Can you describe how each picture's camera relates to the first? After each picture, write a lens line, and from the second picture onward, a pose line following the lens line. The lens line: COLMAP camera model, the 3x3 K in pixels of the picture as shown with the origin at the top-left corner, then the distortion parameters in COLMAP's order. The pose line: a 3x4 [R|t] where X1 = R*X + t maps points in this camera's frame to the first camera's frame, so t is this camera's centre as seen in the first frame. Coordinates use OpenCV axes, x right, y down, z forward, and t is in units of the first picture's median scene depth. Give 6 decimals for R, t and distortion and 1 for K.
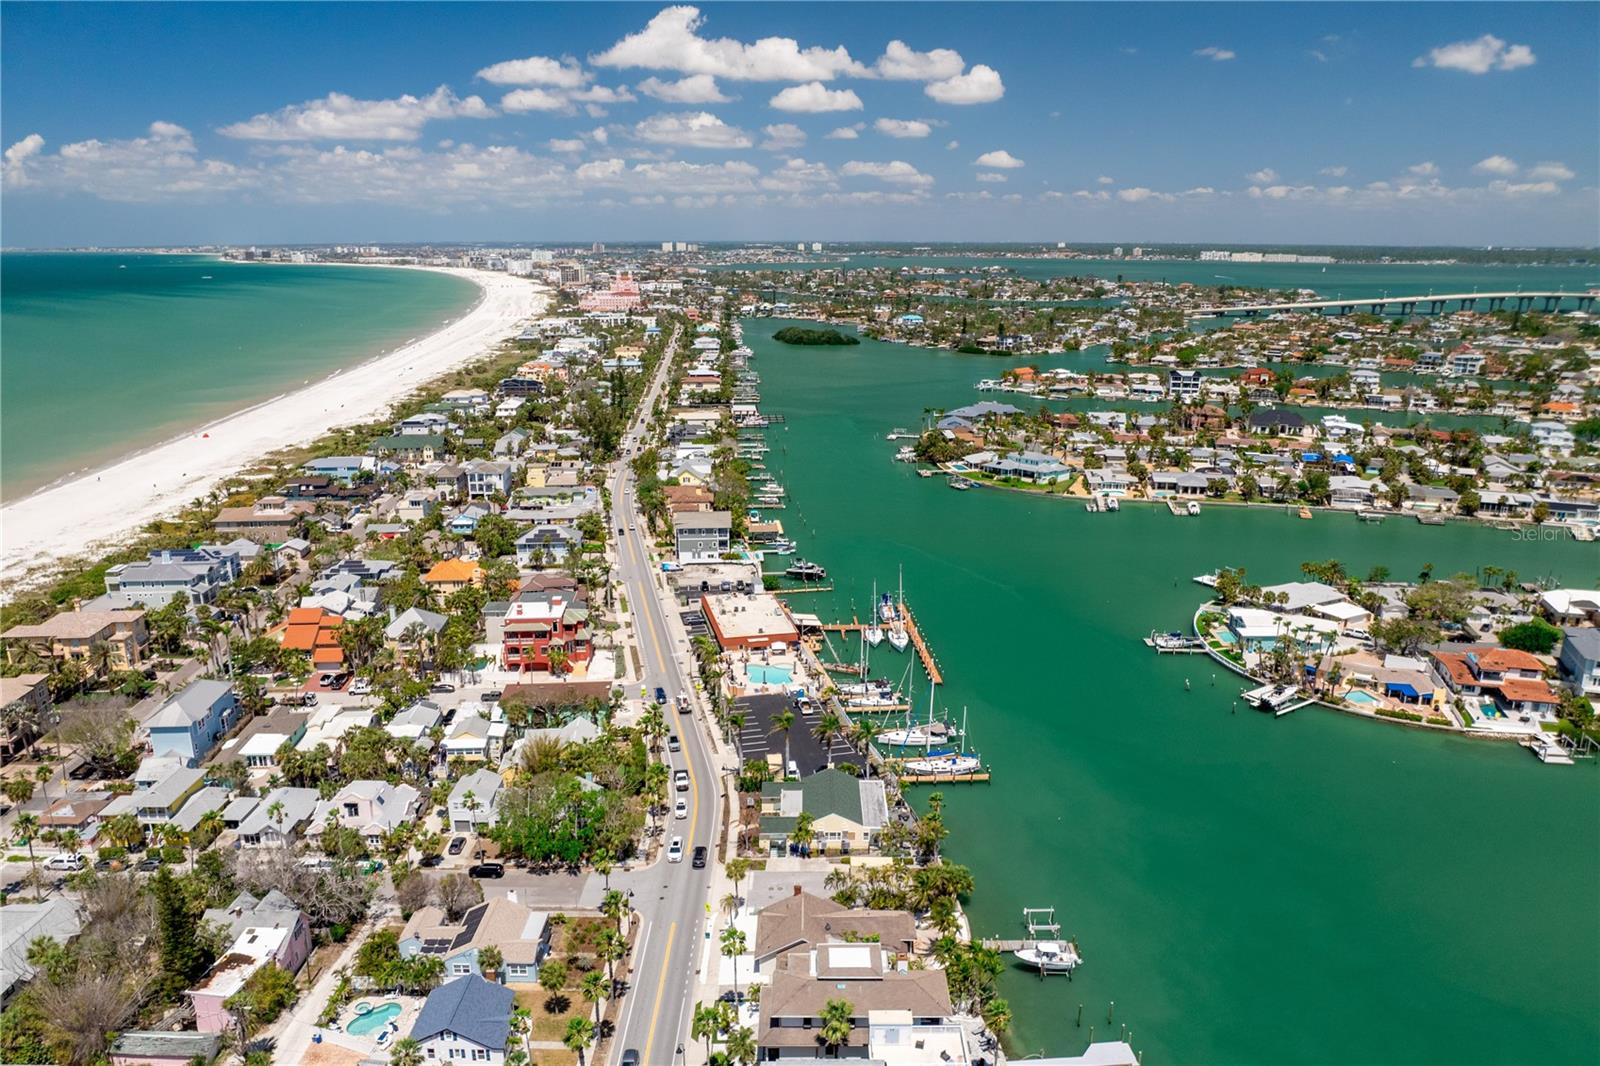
lens RADIAL K [[1129.1, 0, 812.0], [0, 1129.1, 537.4], [0, 0, 1]] dist [-0.033883, -0.003701]
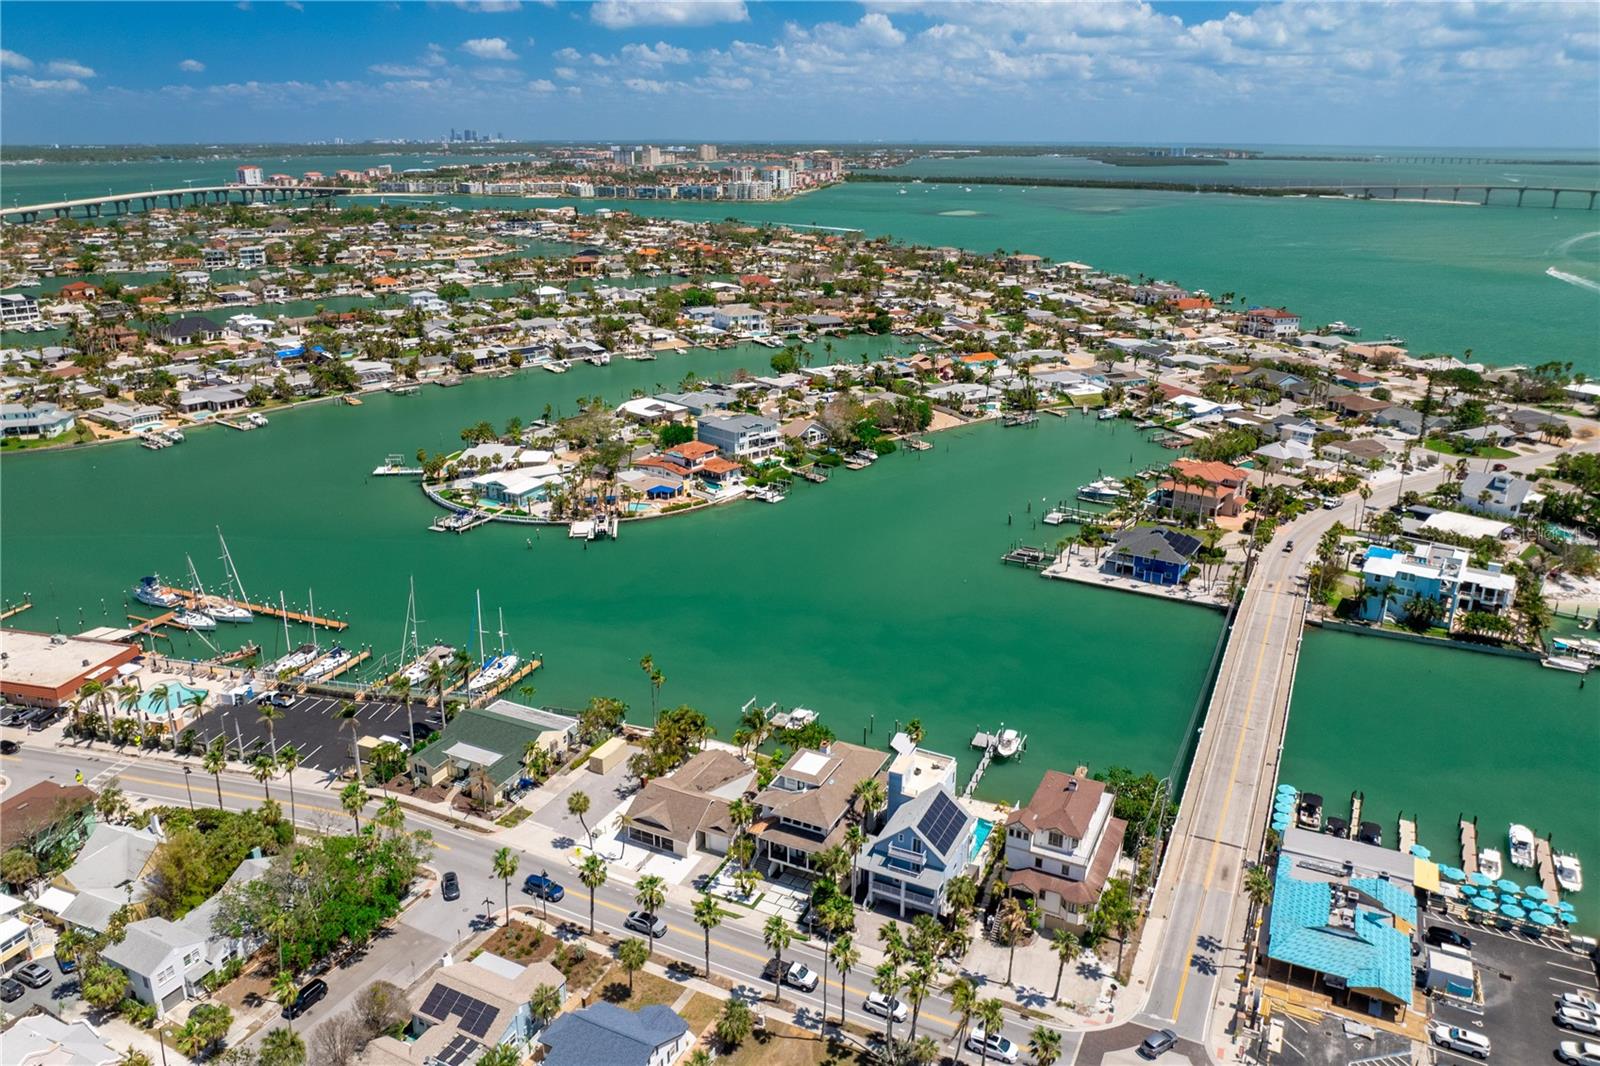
lens RADIAL K [[1129.1, 0, 812.0], [0, 1129.1, 487.5], [0, 0, 1]] dist [-0.034114, -0.005084]
pose [[0.436765, -0.266903, 0.859069, -0.400263], [0.228375, 0.956583, 0.181090, -0.048573], [-0.870104, 0.117096, 0.478756, 0.184900]]
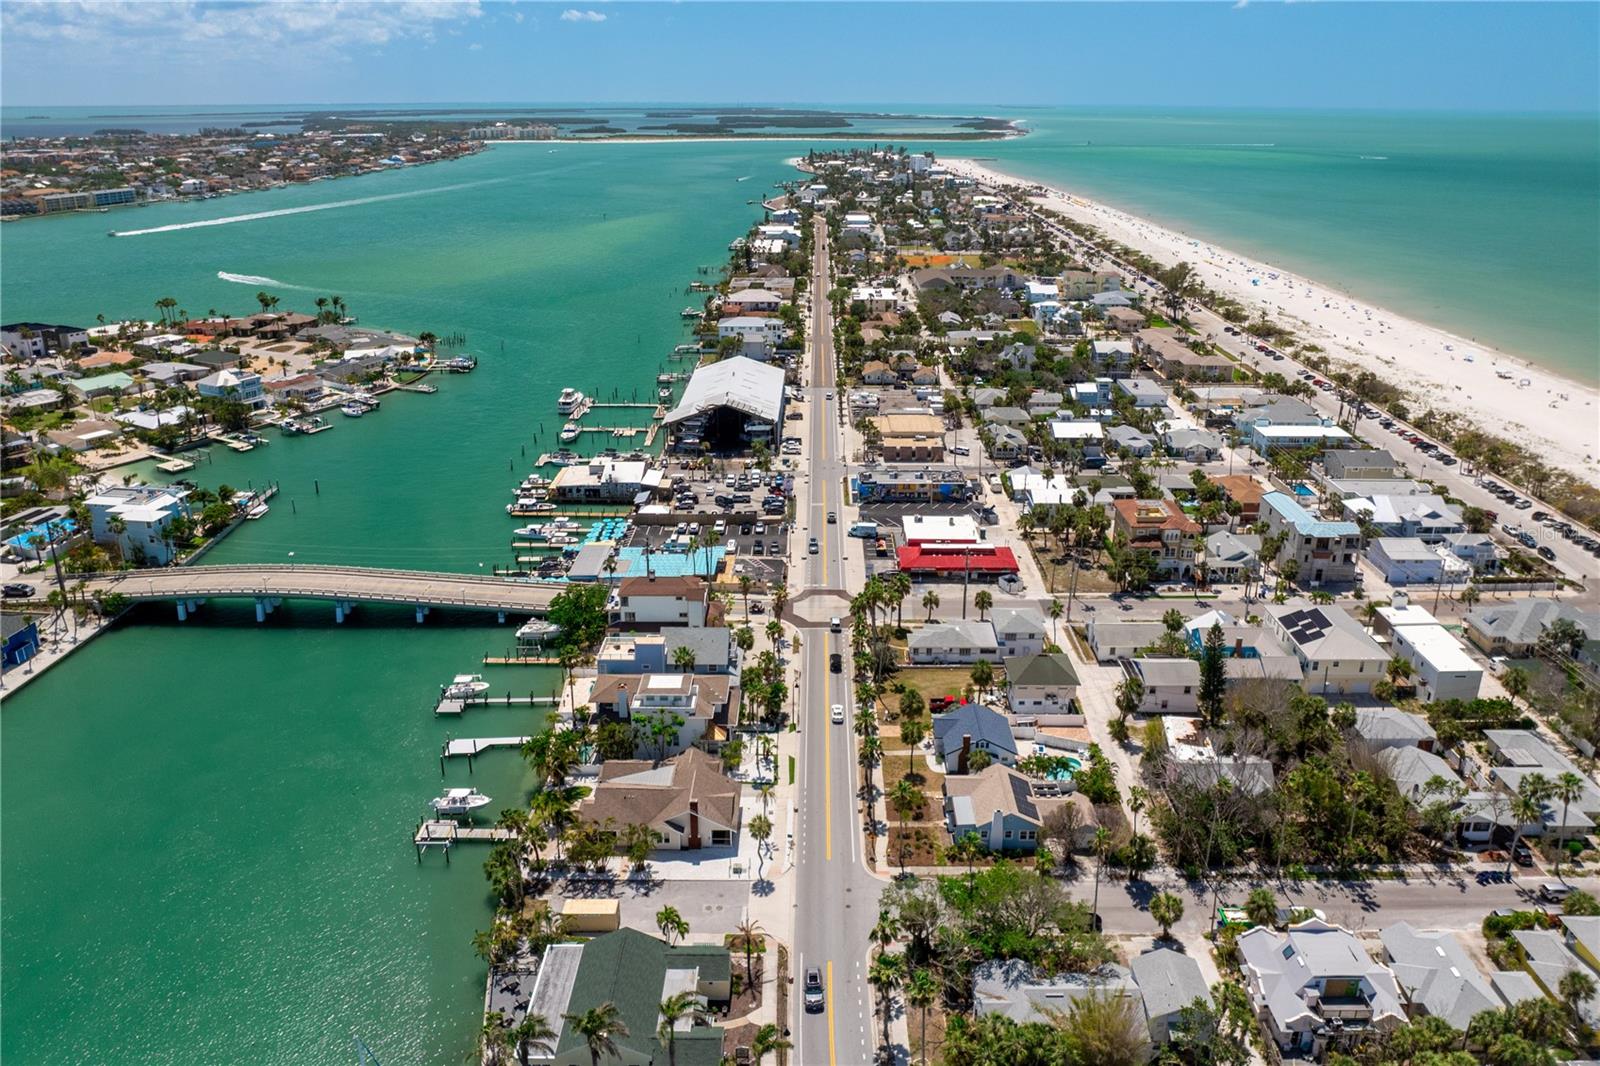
lens RADIAL K [[1129.1, 0, 812.0], [0, 1129.1, 487.5], [0, 0, 1]] dist [-0.034114, -0.005084]
pose [[-0.999986, -0.004683, 0.002402, -0.060262], [-0.002540, 0.829146, 0.559027, -0.229806], [-0.004609, 0.559013, -0.829146, 0.866429]]
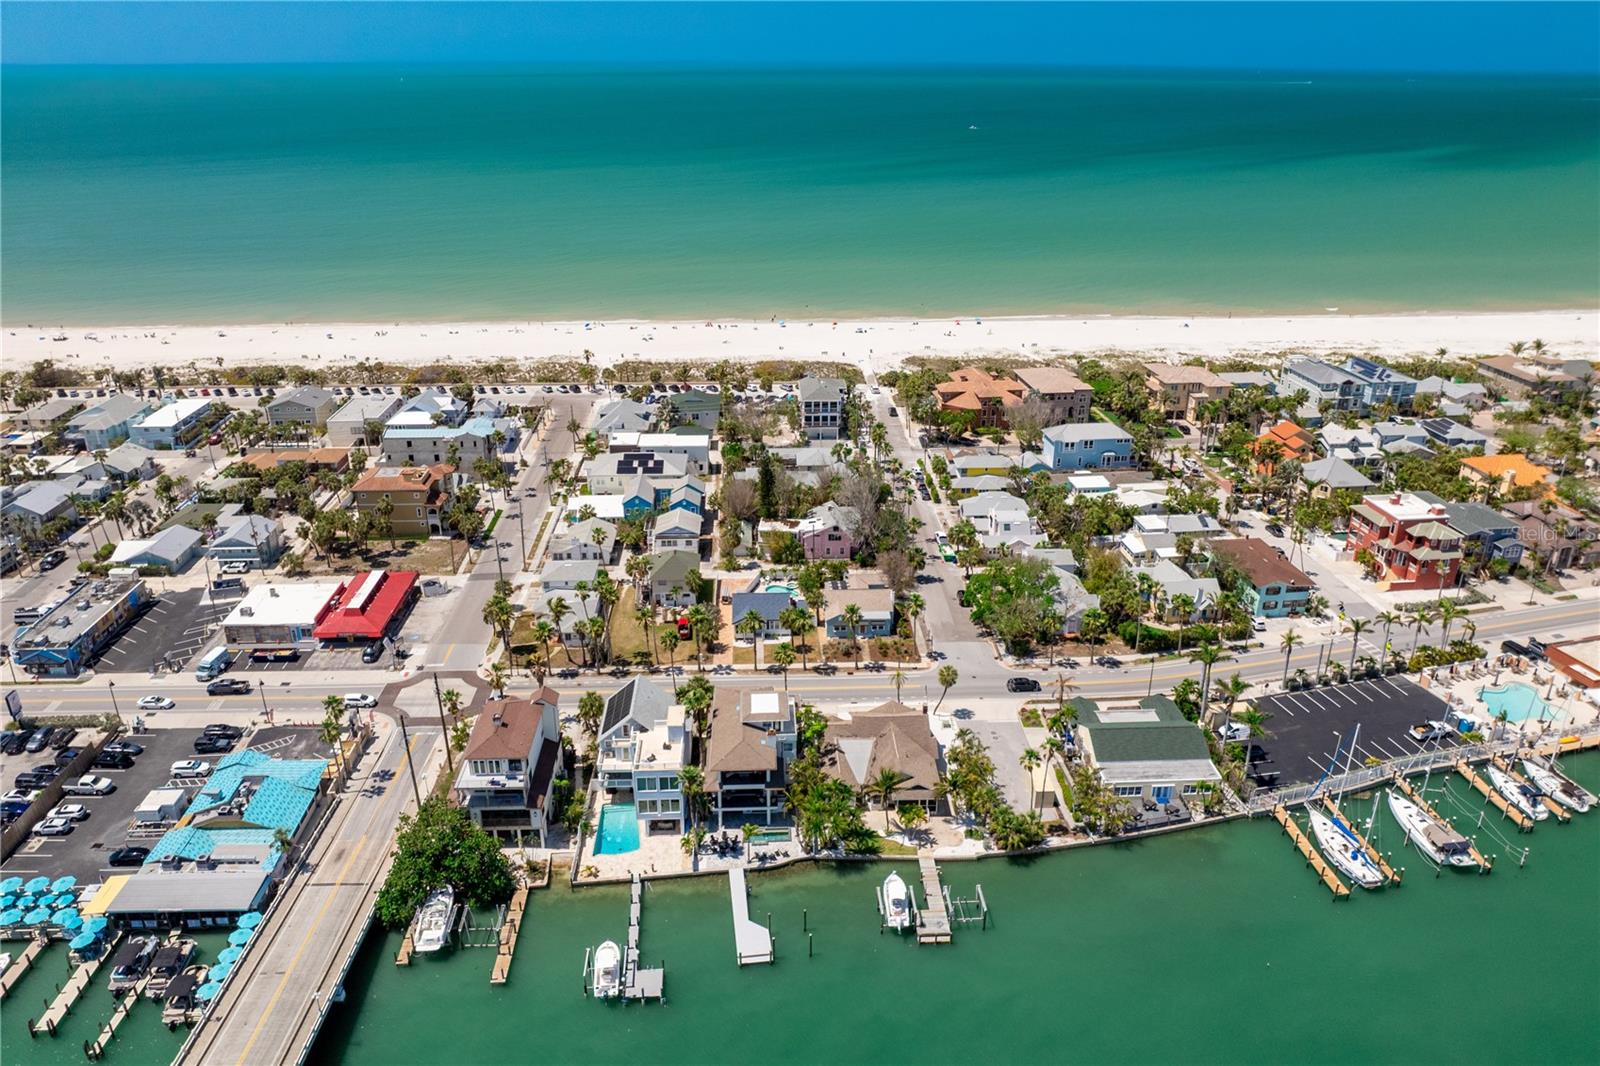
lens RADIAL K [[1129.1, 0, 812.0], [0, 1129.1, 537.4], [0, 0, 1]] dist [-0.033883, -0.003701]
pose [[0.051354, 0.395133, -0.917188, 0.462190], [-0.262607, 0.891422, 0.369329, -0.097476], [0.963535, 0.221894, 0.149542, 0.377158]]
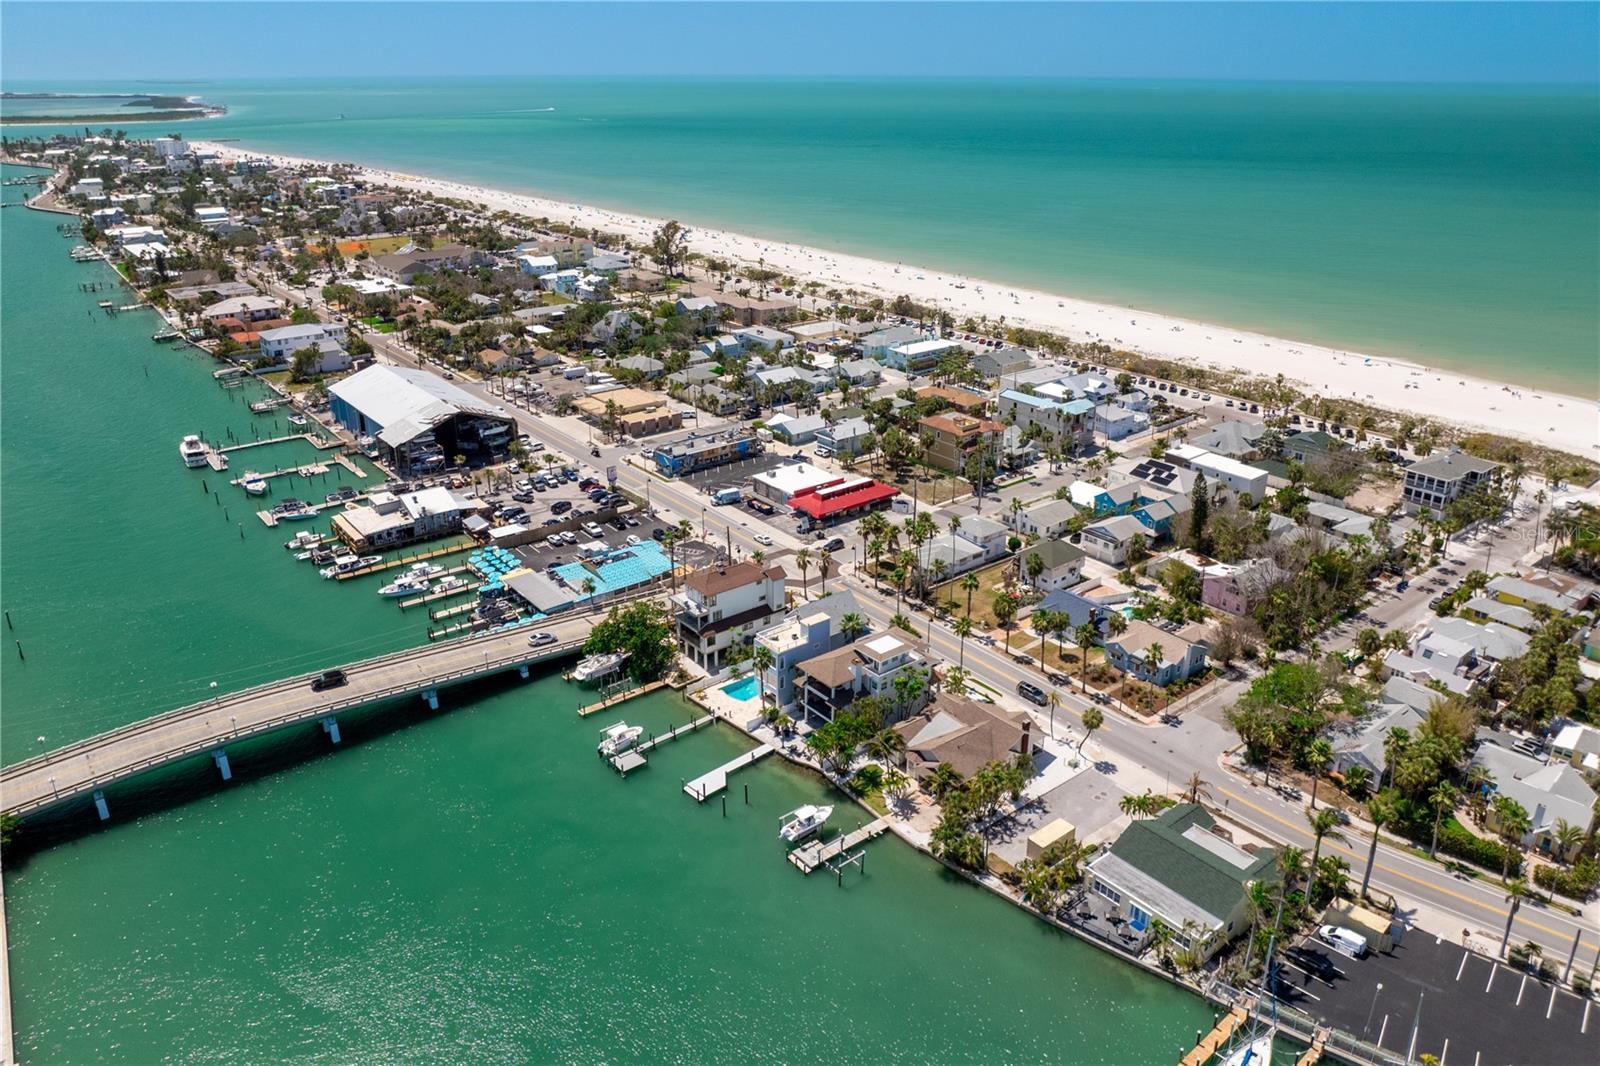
lens RADIAL K [[1129.1, 0, 812.0], [0, 1129.1, 487.5], [0, 0, 1]] dist [-0.034114, -0.005084]
pose [[-0.778989, 0.215132, -0.588977, 0.367719], [-0.164754, 0.836074, 0.523293, -0.196392], [0.605005, 0.504676, -0.615849, 0.745115]]
